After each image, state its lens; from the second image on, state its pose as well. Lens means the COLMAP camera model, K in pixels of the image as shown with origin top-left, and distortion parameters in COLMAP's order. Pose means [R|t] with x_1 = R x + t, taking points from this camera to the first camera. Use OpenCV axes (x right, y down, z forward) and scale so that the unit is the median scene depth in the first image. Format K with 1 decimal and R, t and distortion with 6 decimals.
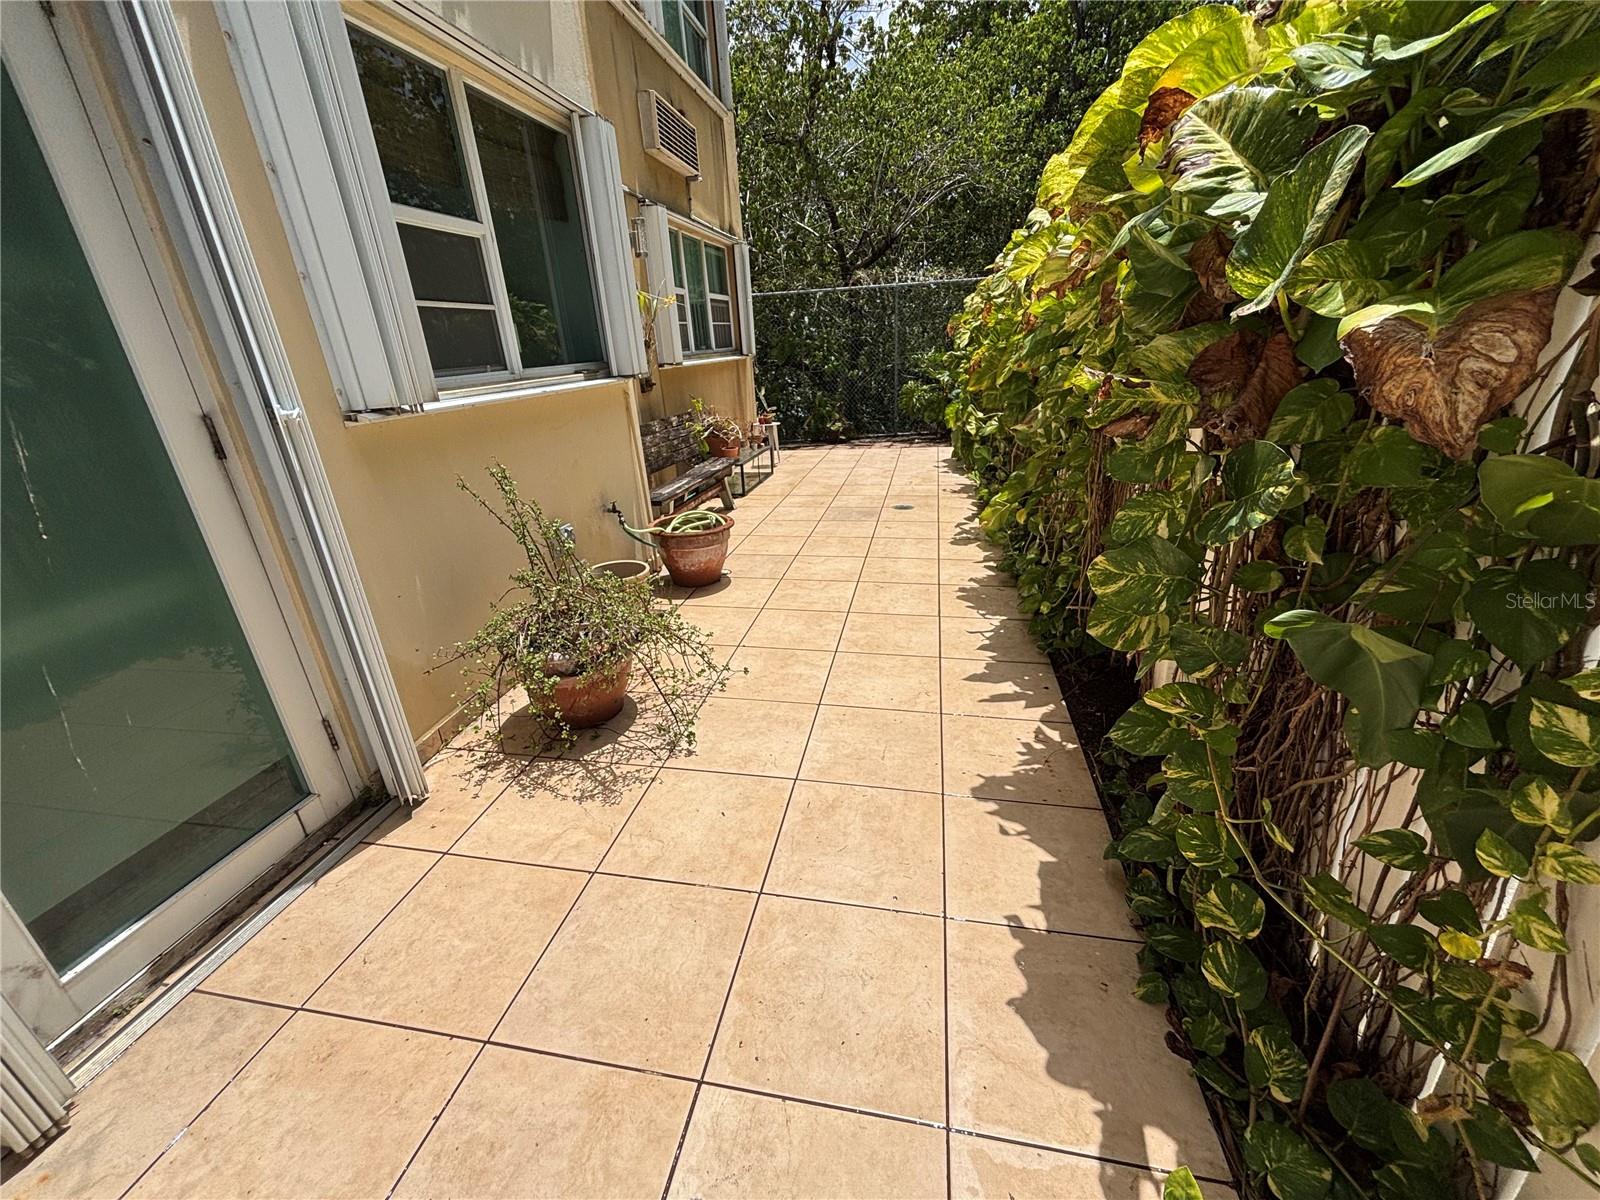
lens RADIAL K [[643.1, 0, 796.7], [0, 643.1, 611.7], [0, 0, 1]] dist [-0.000471, -0.002130]
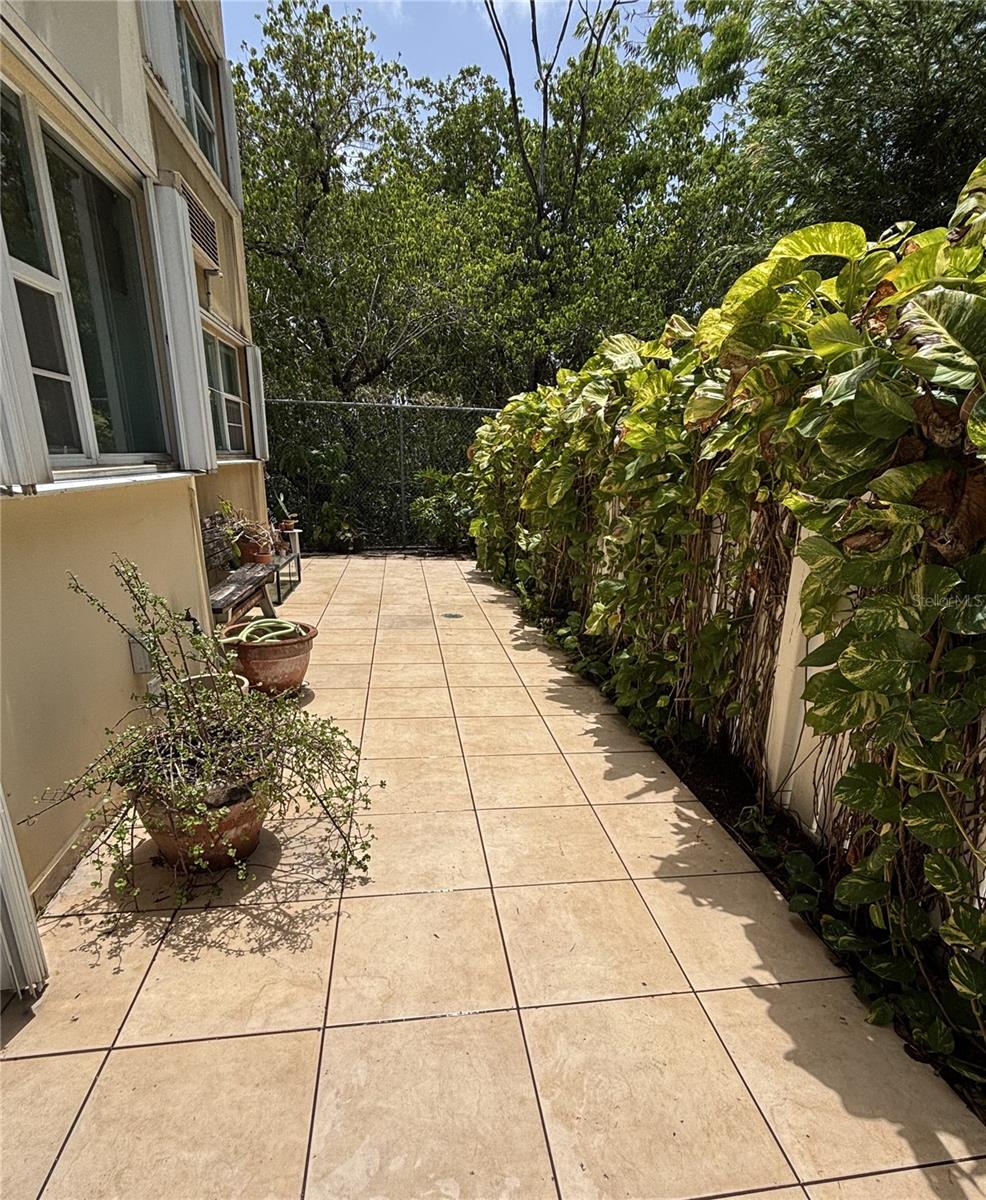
lens RADIAL K [[634.4, 0, 500.9], [0, 634.4, 681.5], [0, 0, 1]] dist [-0.011956, 0.005694]
pose [[0.935857, -0.040562, 0.350038, -0.291710], [0.062359, 0.996738, -0.051222, -0.001208], [-0.346818, 0.069764, 0.935334, 0.070820]]
